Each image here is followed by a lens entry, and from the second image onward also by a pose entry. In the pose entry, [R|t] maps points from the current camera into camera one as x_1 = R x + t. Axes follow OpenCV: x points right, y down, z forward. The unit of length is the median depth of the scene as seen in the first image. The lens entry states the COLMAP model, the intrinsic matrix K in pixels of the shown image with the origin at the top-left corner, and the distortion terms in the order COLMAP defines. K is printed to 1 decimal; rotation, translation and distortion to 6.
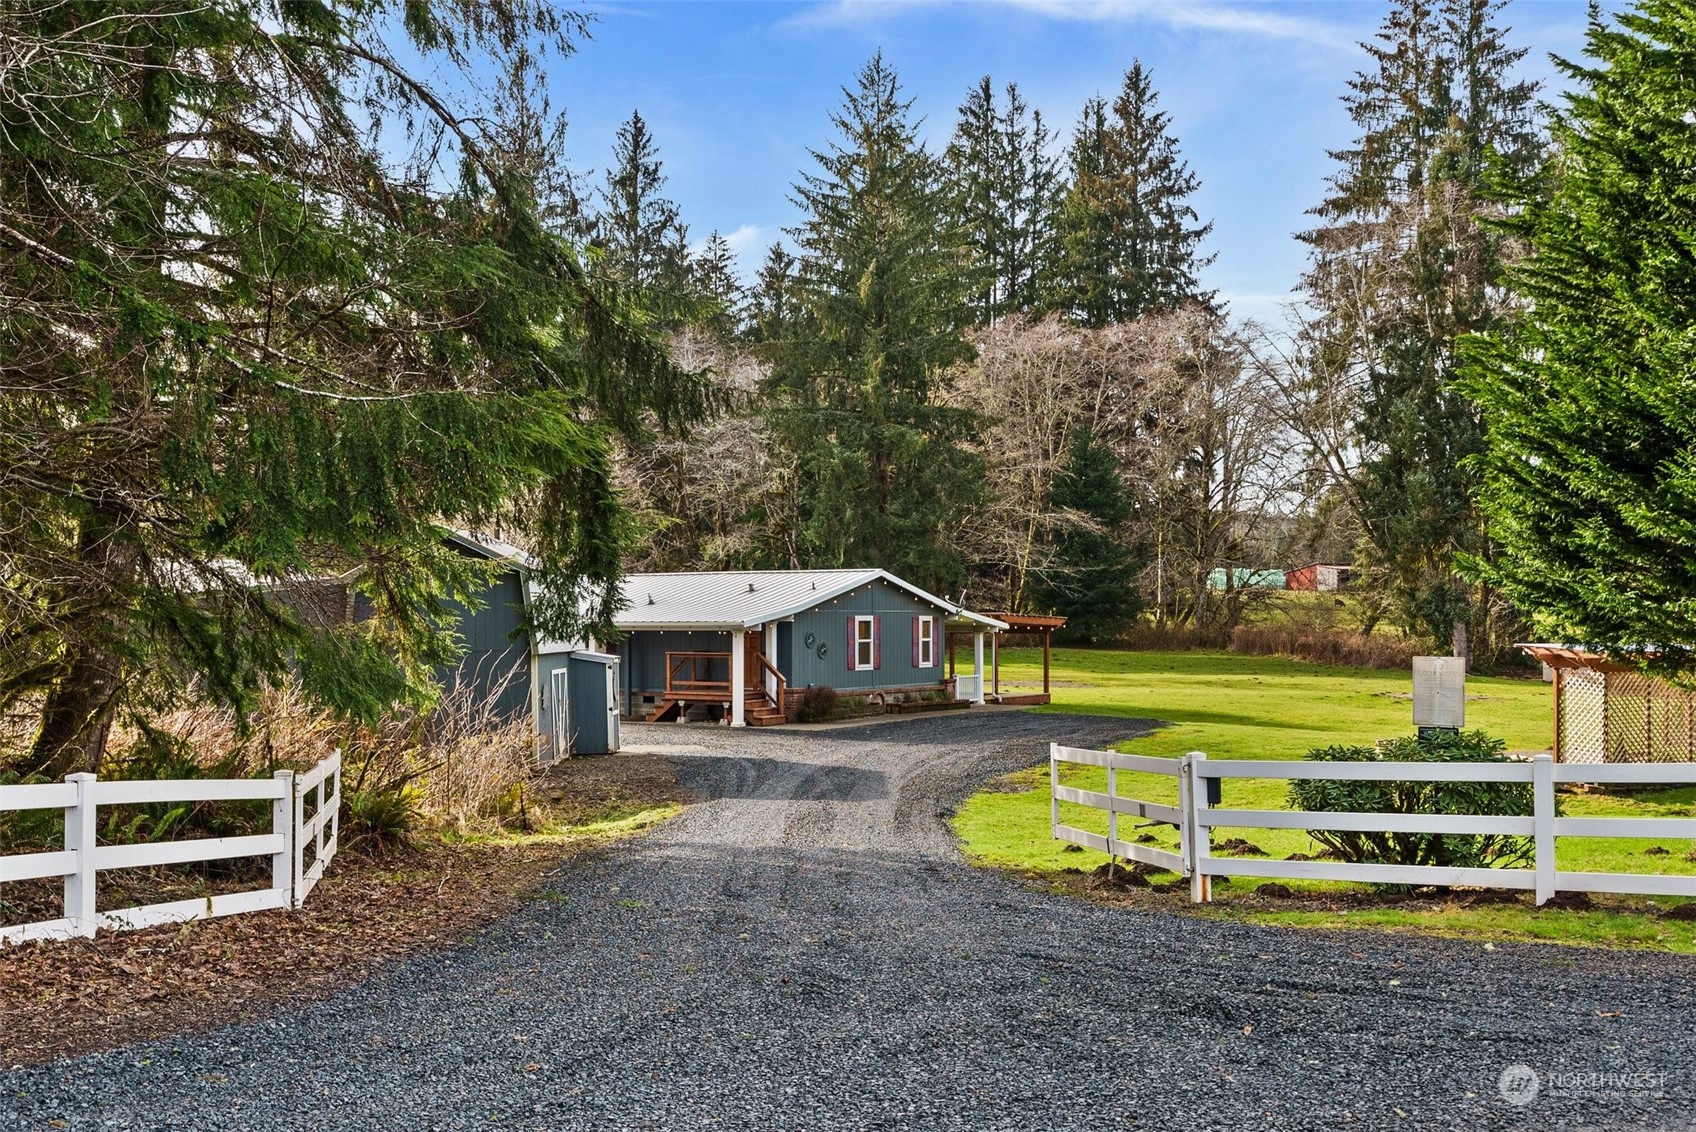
lens RADIAL K [[1722.4, 0, 848.6], [0, 1722.4, 568.4], [0, 0, 1]] dist [-0.009771, 0.000000]
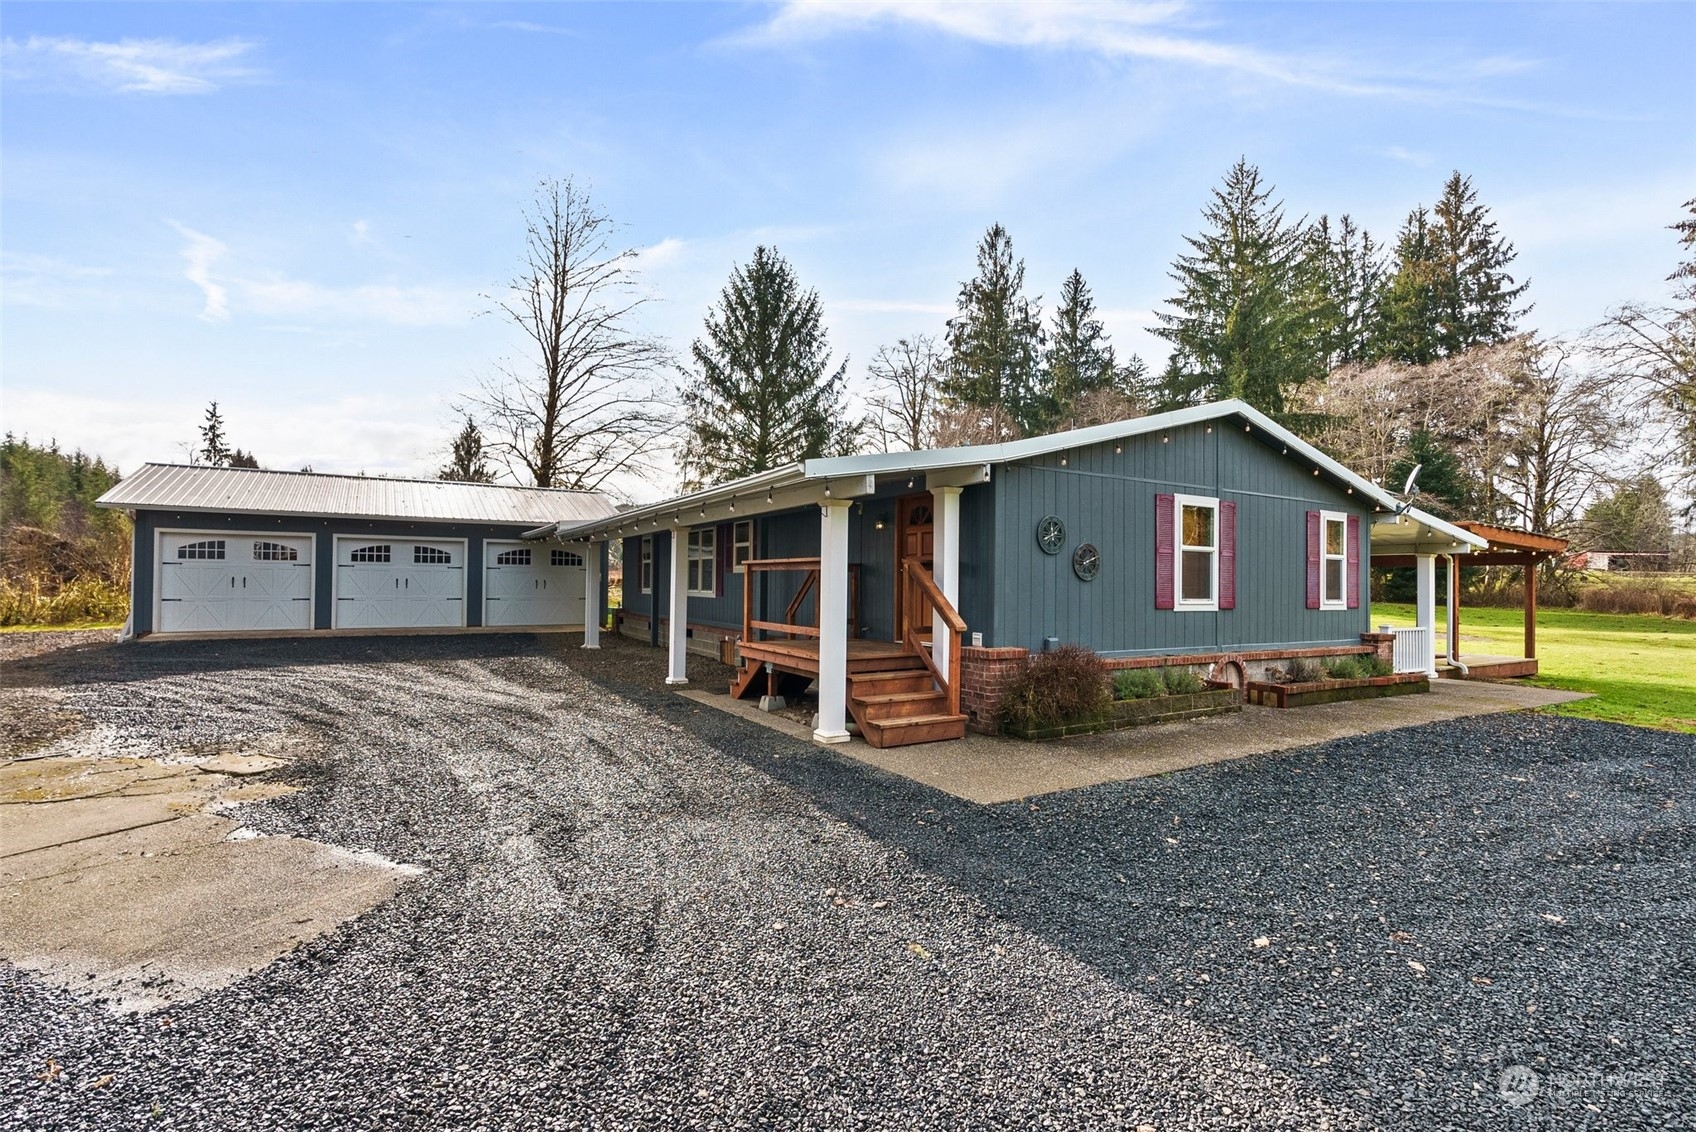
lens RADIAL K [[766.9, 0, 847.0], [0, 766.9, 569.3], [0, 0, 1]] dist [-0.006790, 0.000618]
pose [[0.896500, 0.006394, -0.442997, 0.005318], [-0.003929, 0.999971, 0.006482, 0.015327], [0.443026, -0.004070, 0.896500, 0.252843]]
